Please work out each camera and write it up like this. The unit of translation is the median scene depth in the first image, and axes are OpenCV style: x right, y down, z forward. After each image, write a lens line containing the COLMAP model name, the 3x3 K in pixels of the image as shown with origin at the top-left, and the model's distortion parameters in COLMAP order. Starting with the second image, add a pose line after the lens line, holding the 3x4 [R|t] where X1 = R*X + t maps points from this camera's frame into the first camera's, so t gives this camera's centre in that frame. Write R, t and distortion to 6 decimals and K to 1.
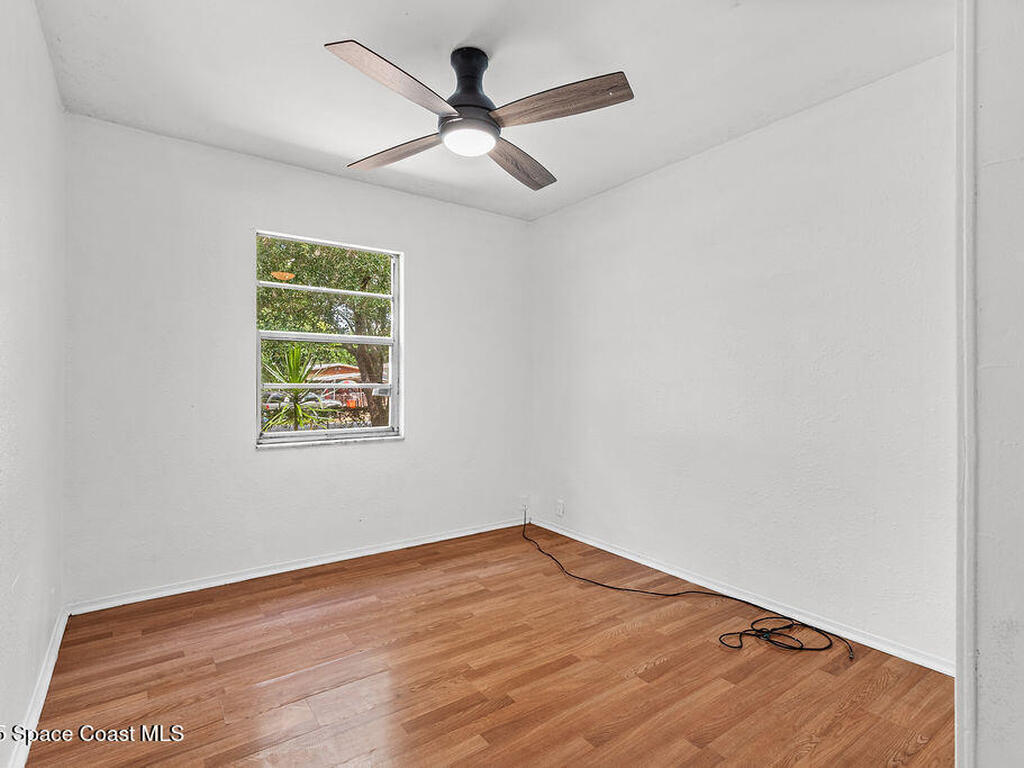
lens RADIAL K [[523.7, 0, 514.5], [0, 523.7, 385.1], [0, 0, 1]] dist [0.011669, -0.001793]
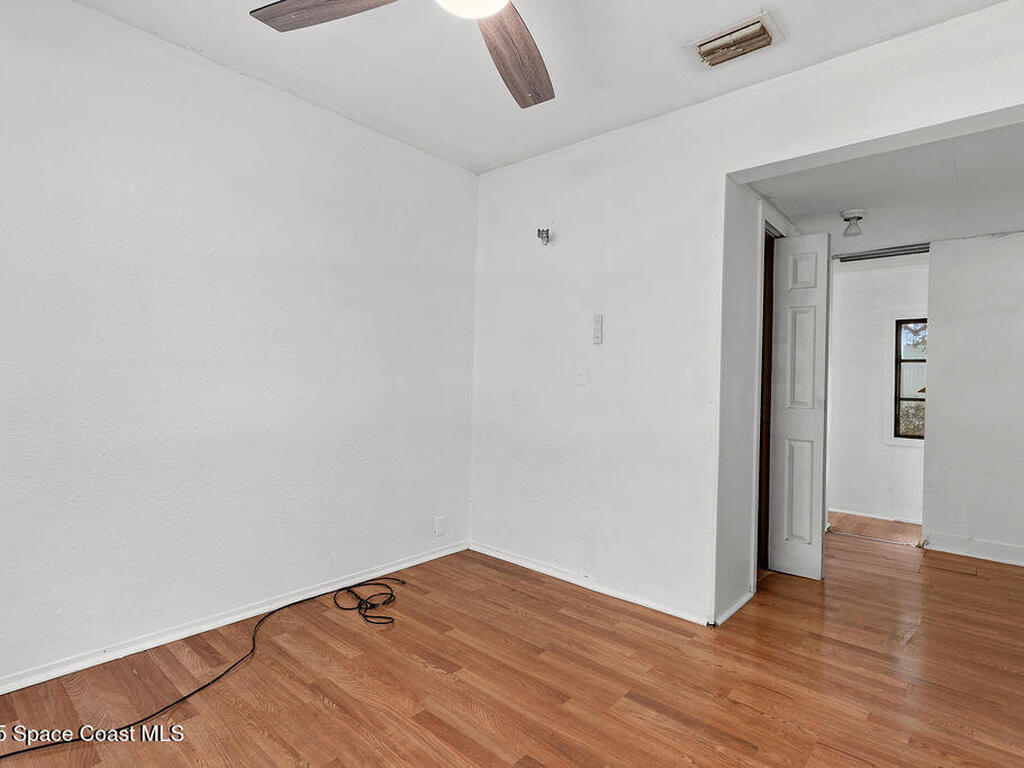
lens RADIAL K [[523.7, 0, 510.9], [0, 523.7, 380.6], [0, 0, 1]] dist [0.011669, -0.001793]
pose [[-0.198818, -0.019579, 0.979841, -0.624699], [-0.016509, 0.999725, 0.016627, -0.007335], [-0.979897, -0.012870, -0.199087, 0.929236]]
